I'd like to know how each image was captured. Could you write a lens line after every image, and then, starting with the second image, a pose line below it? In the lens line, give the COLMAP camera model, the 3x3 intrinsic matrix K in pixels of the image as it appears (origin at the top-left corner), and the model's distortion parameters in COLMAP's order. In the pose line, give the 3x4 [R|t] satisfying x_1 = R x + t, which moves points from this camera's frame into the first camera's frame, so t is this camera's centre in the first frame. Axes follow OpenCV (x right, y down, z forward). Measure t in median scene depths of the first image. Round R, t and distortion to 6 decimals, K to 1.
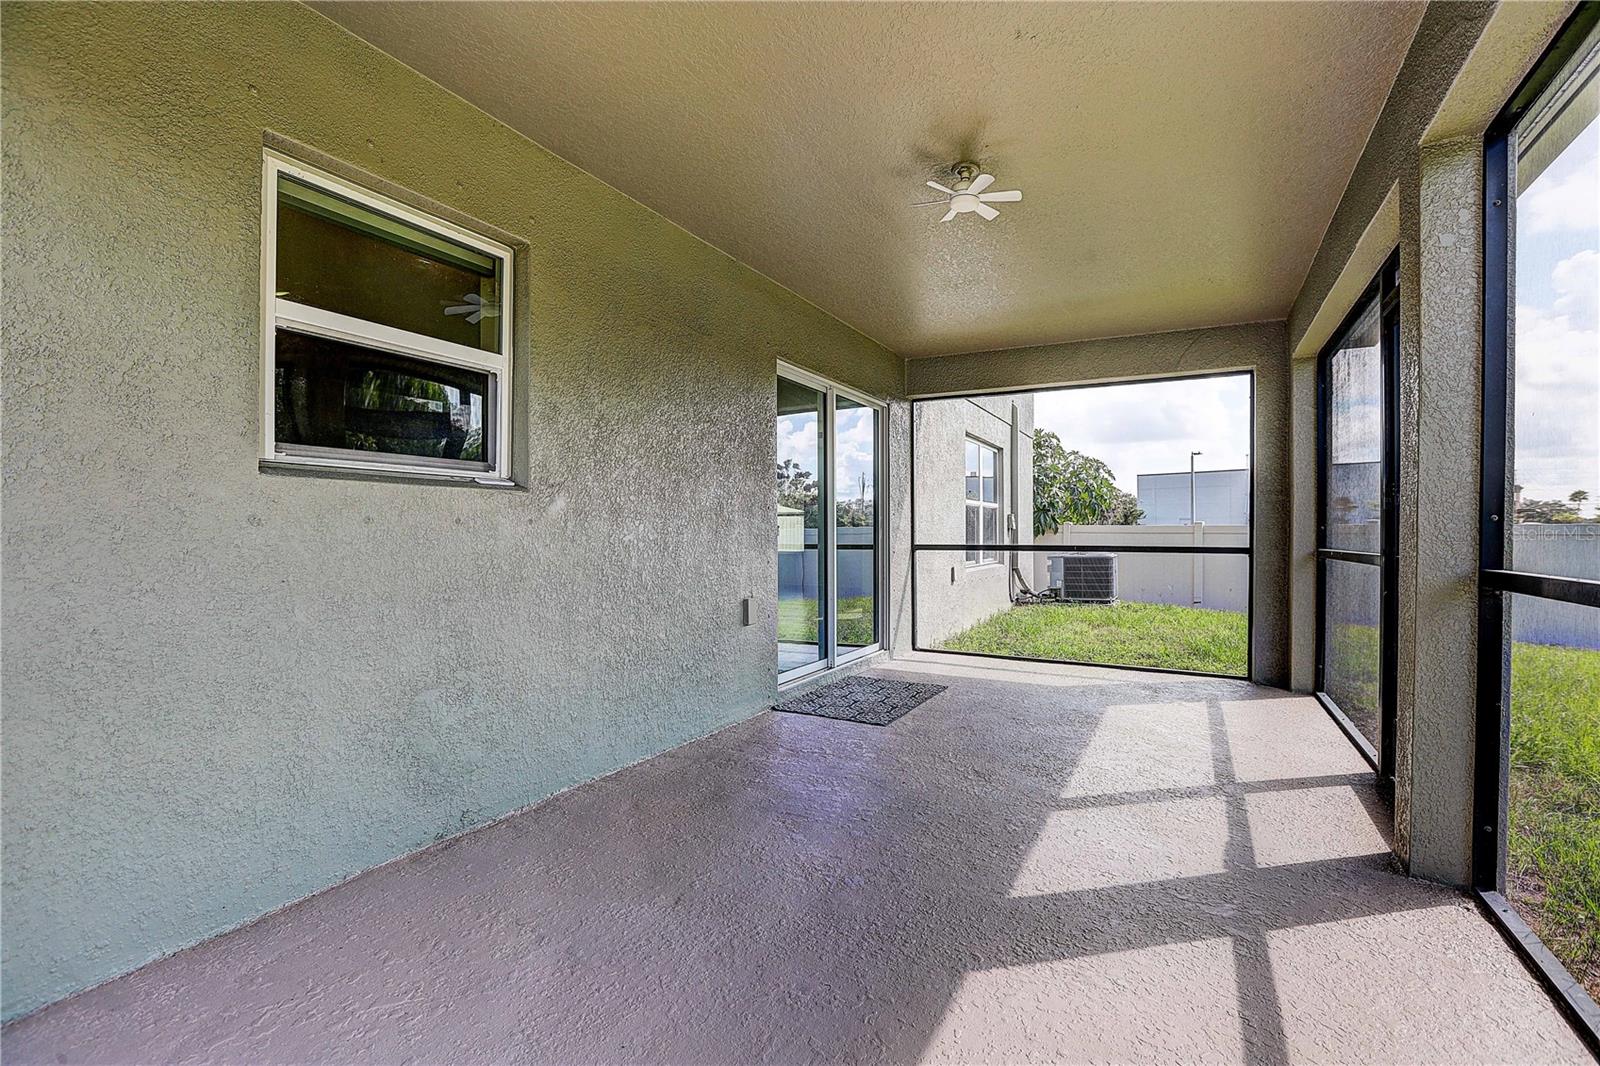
lens RADIAL K [[729.7, 0, 800.0], [0, 729.7, 533.0], [0, 0, 1]] dist [-0.055139, 0.019276]
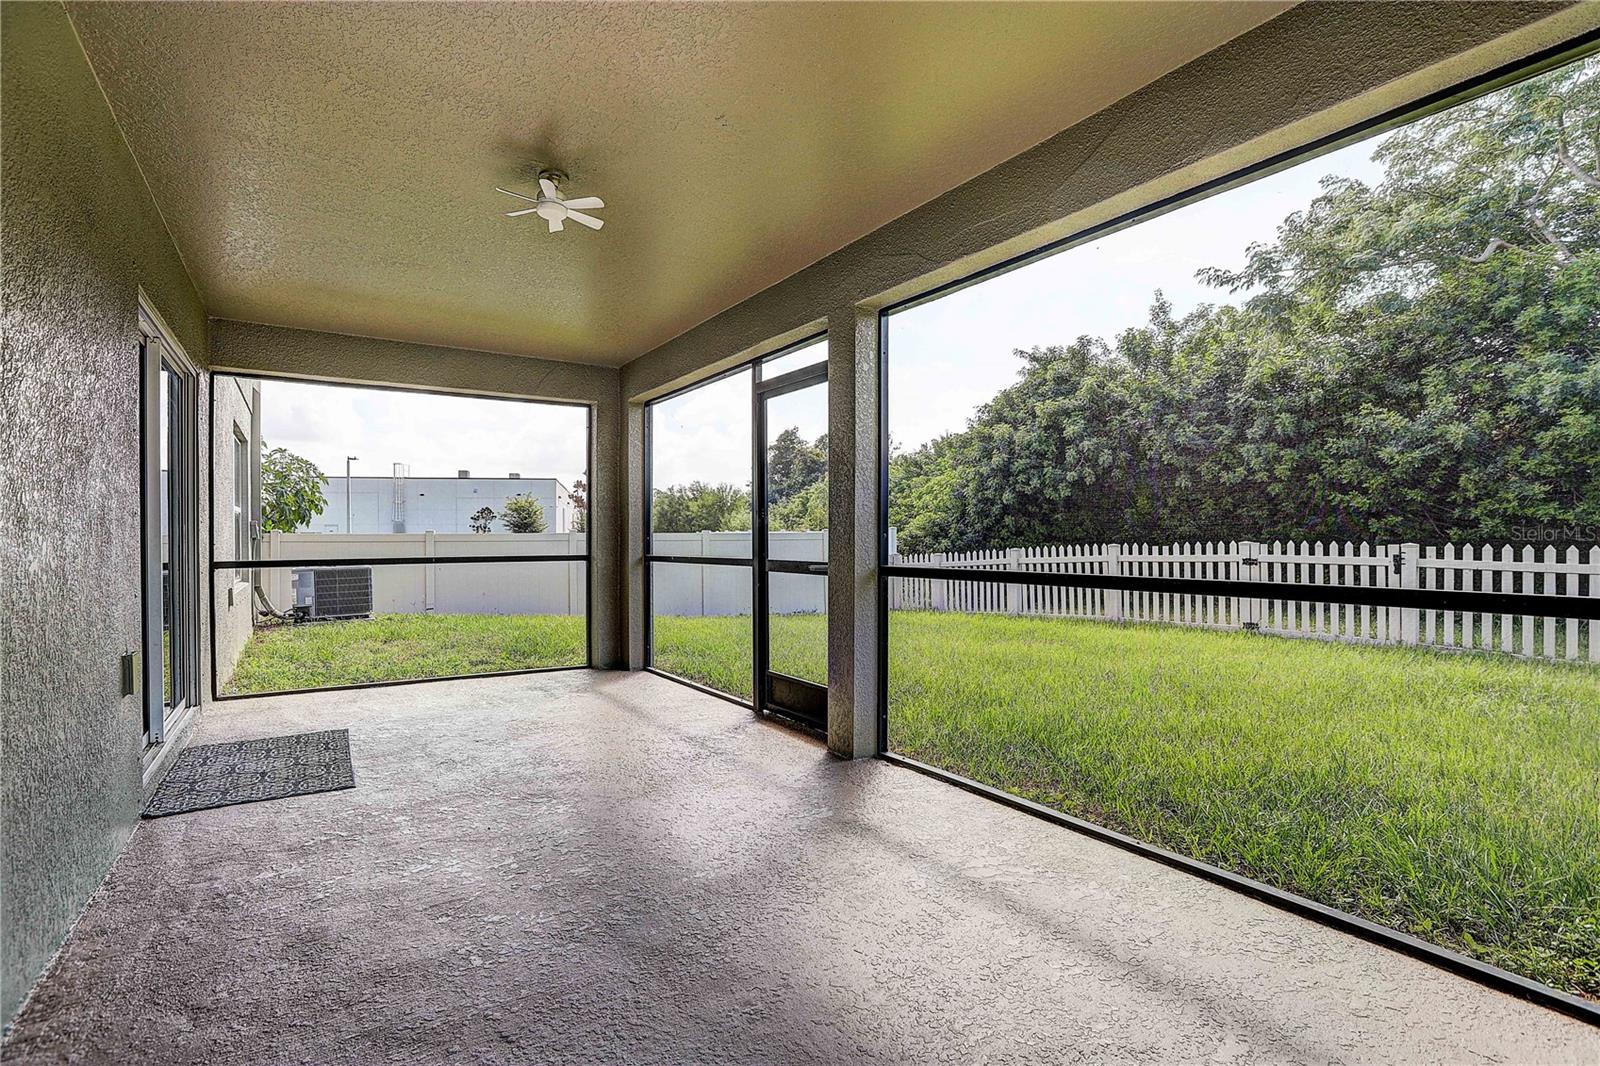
lens RADIAL K [[729.7, 0, 800.0], [0, 729.7, 533.0], [0, 0, 1]] dist [-0.055139, 0.019276]
pose [[0.455501, 0.001488, 0.890234, -0.300887], [0.006612, 0.999965, -0.005054, -0.008122], [-0.890211, 0.008189, 0.455475, 0.161533]]
